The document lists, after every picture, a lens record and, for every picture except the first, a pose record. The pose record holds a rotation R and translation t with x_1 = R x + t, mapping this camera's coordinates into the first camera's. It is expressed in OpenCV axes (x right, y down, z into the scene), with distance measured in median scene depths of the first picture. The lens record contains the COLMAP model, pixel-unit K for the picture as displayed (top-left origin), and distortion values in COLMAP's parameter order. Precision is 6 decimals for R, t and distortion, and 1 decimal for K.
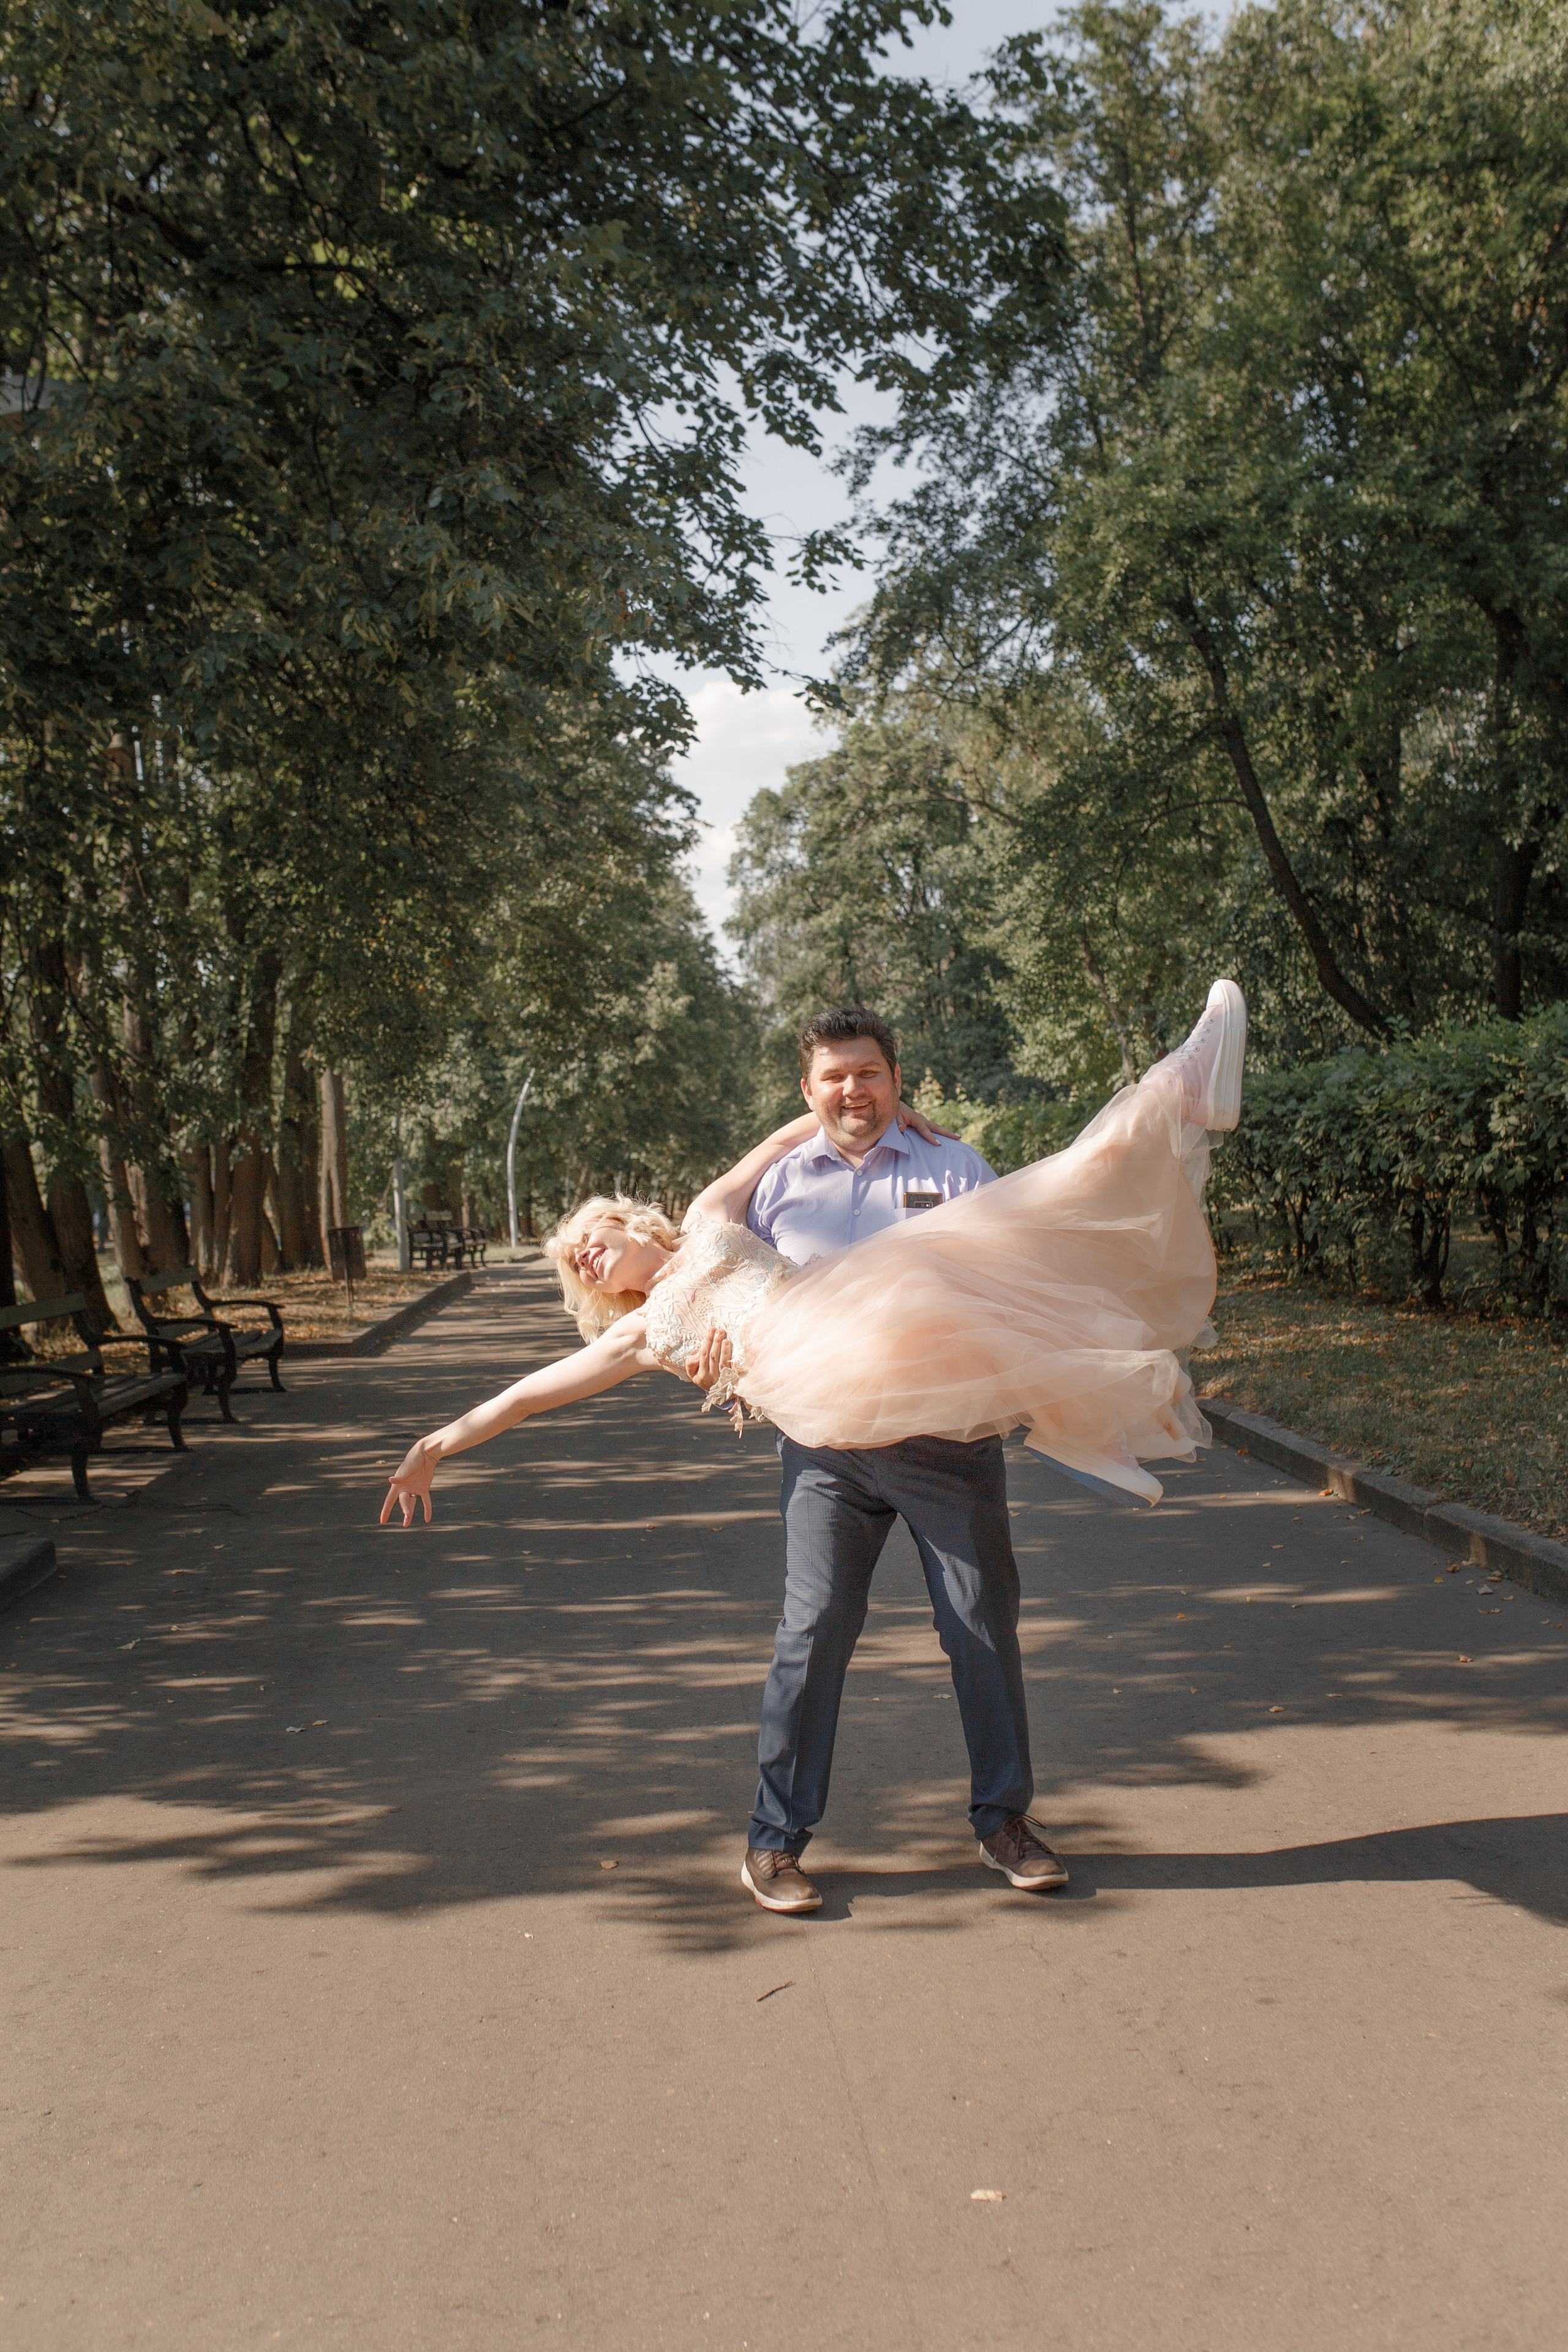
lens RADIAL K [[2305.2, 0, 799.1], [0, 2305.2, 1147.7], [0, 0, 1]] dist [-0.032886, 0.034891]
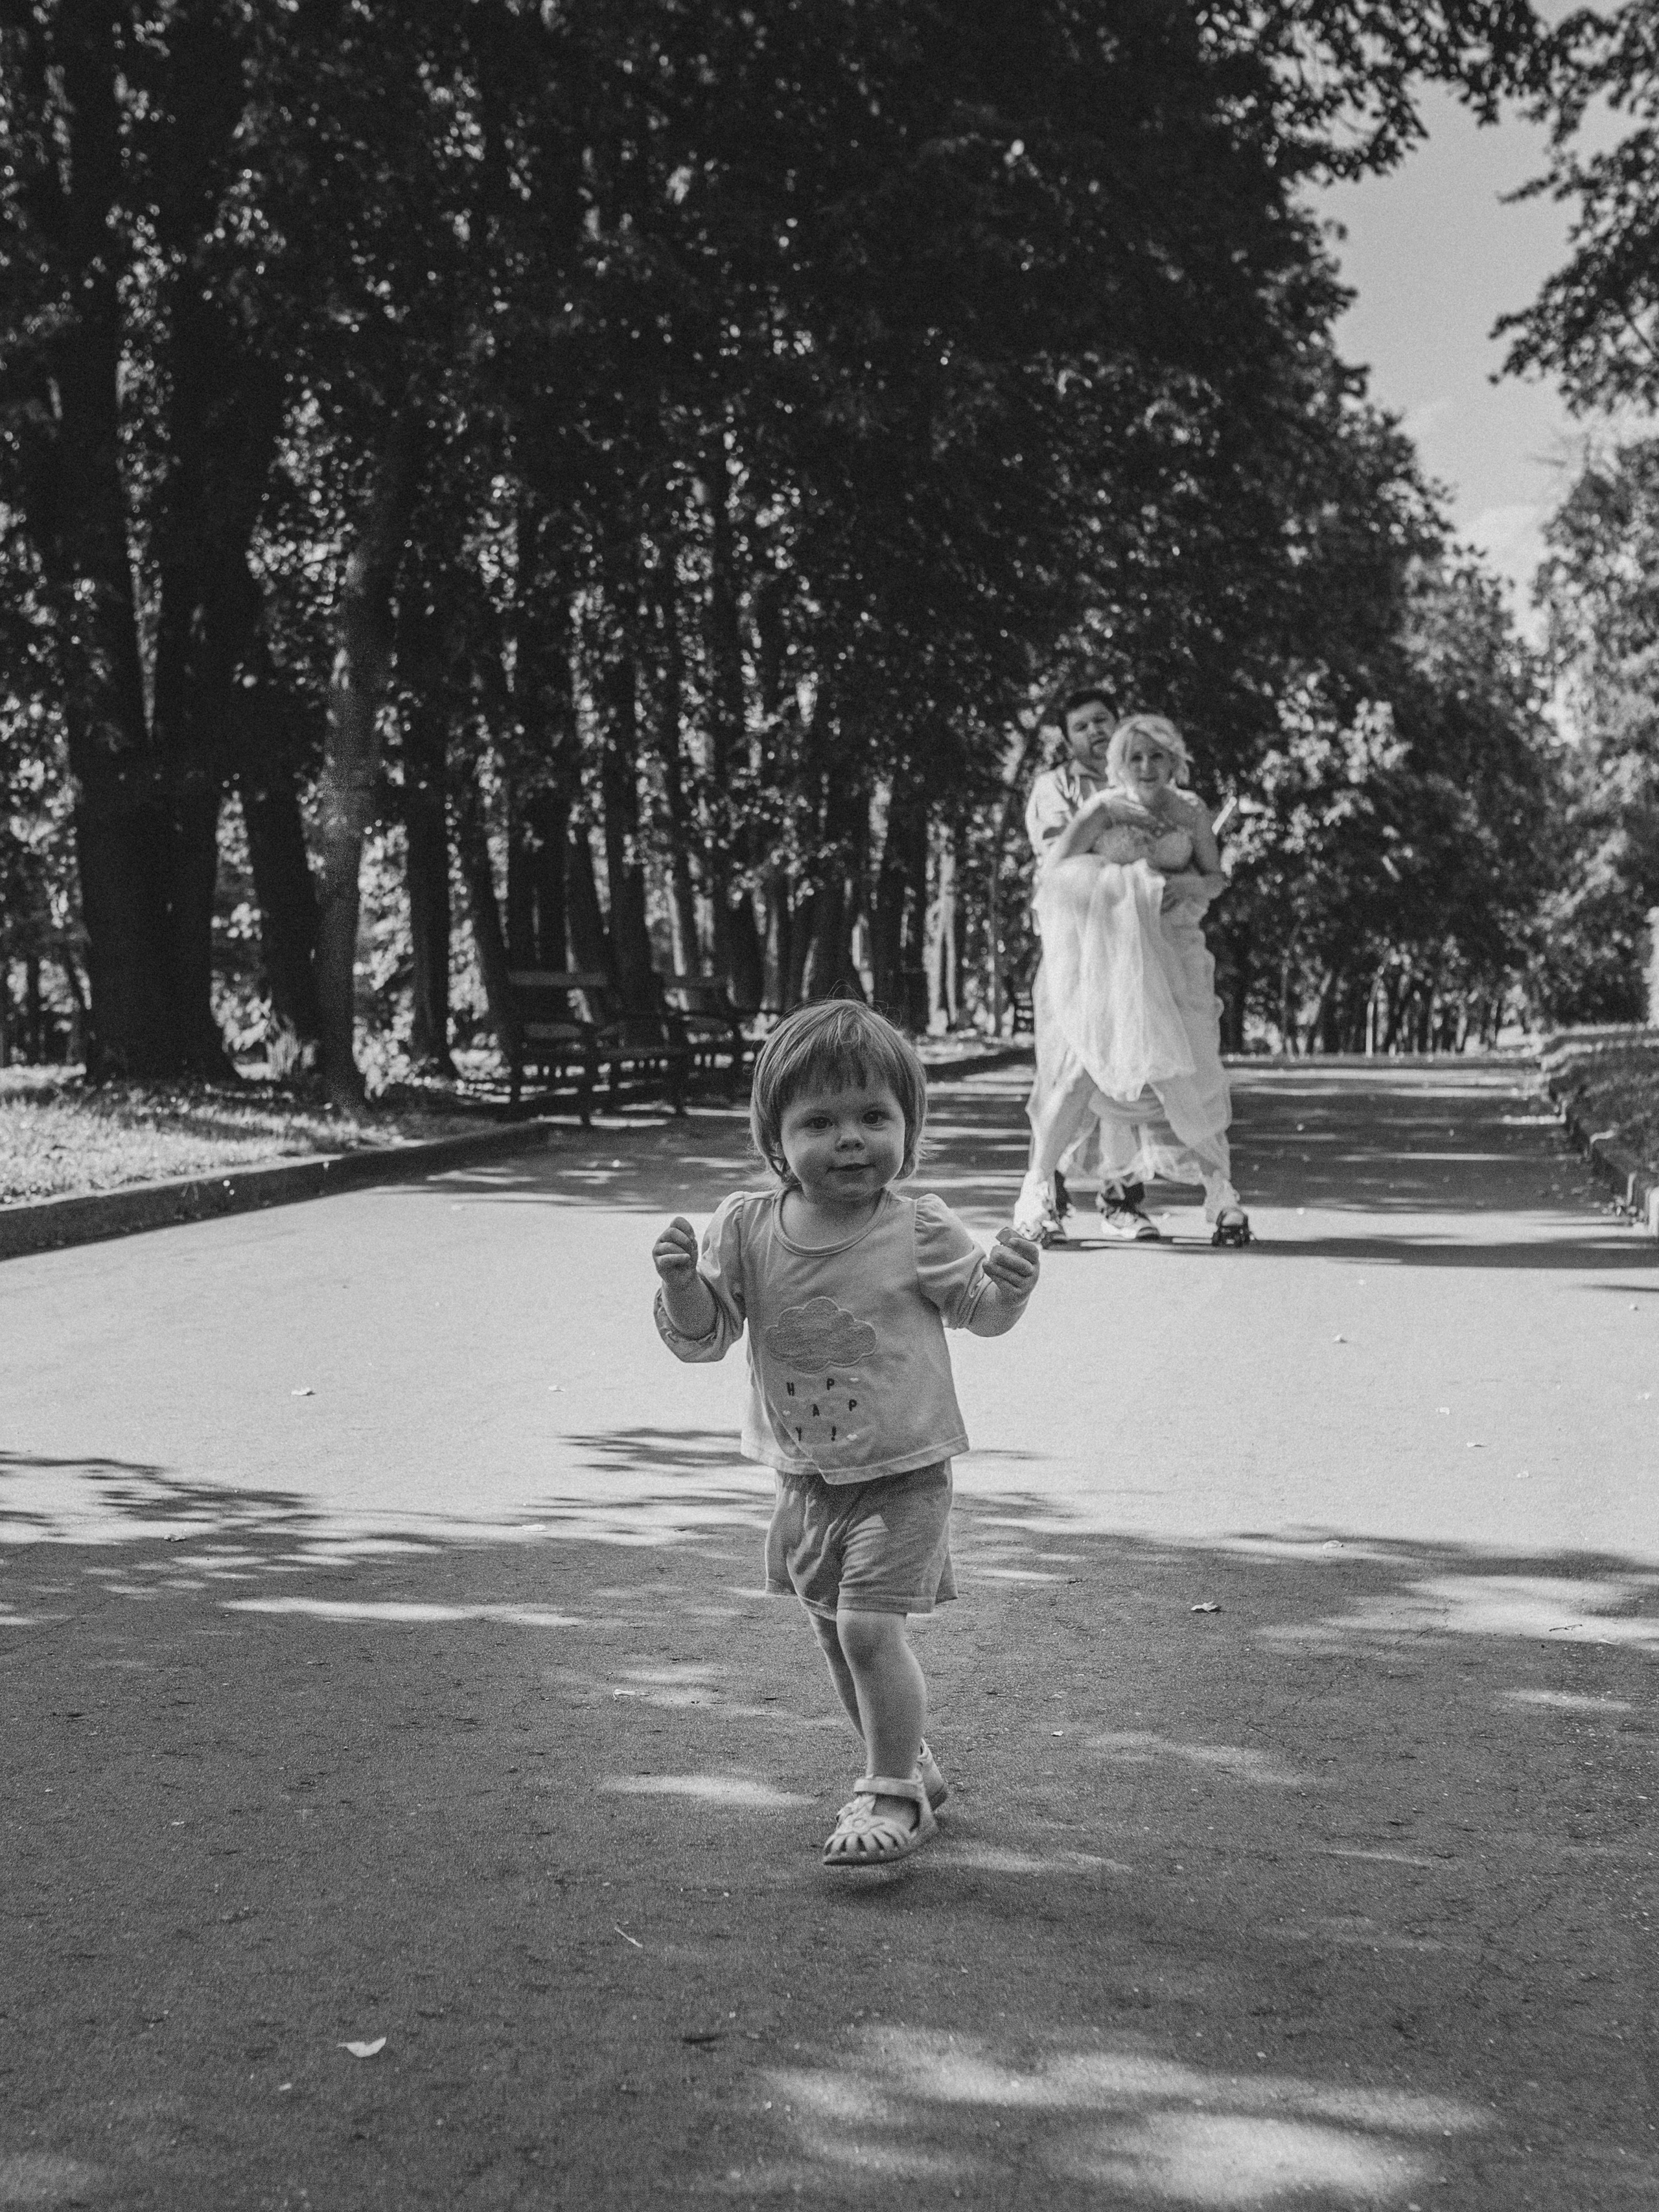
lens RADIAL K [[3208.0, 0, 829.5], [0, 3208.0, 1106.0], [0, 0, 1]] dist [0.074448, 0.147677]
pose [[0.962032, 0.056680, -0.266986, 0.106979], [-0.045050, 0.997758, 0.049490, 0.021904], [0.269192, -0.035583, 0.962429, -0.238917]]
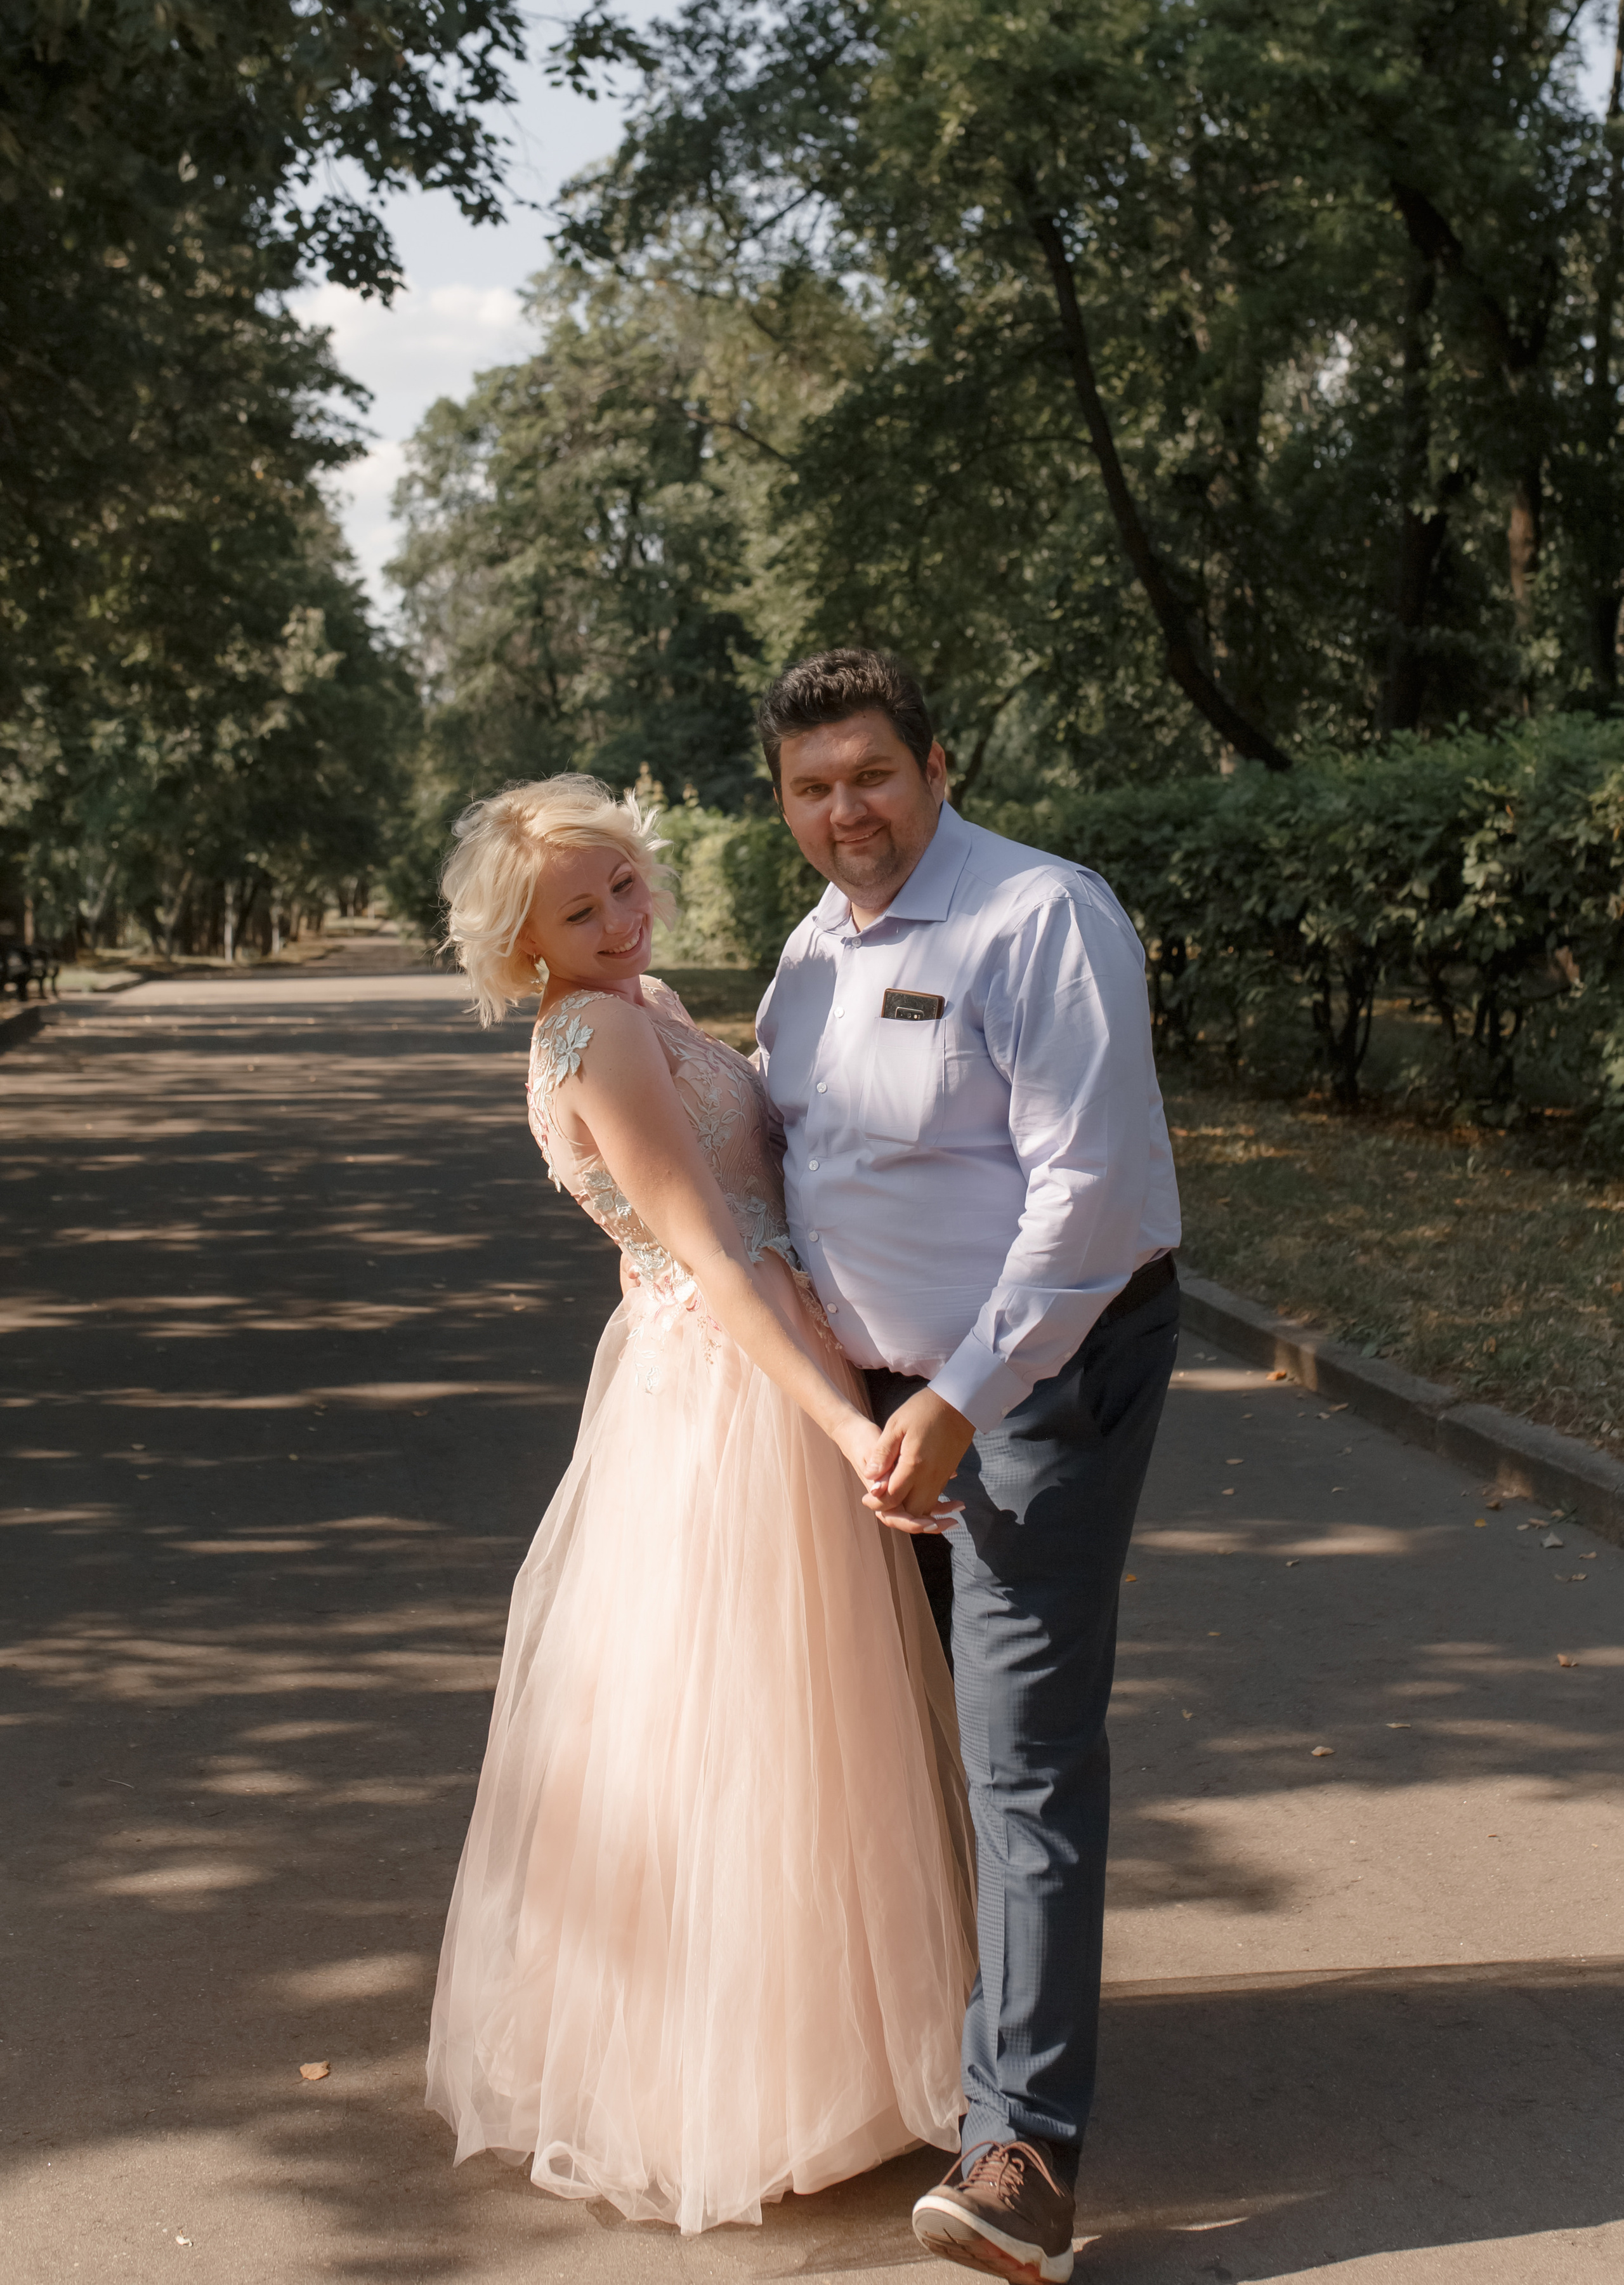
lens RADIAL K [[2863.3, 0, 869.9], [0, 2863.3, 900.6], [0, 0, 1]] dist [-0.041454, -0.013260]
pose [[0.988708, 0.042875, 0.143589, -0.010715], [-0.044605, 0.998965, 0.008850, -0.000206], [-0.143061, -0.015155, 0.989598, 0.046228]]
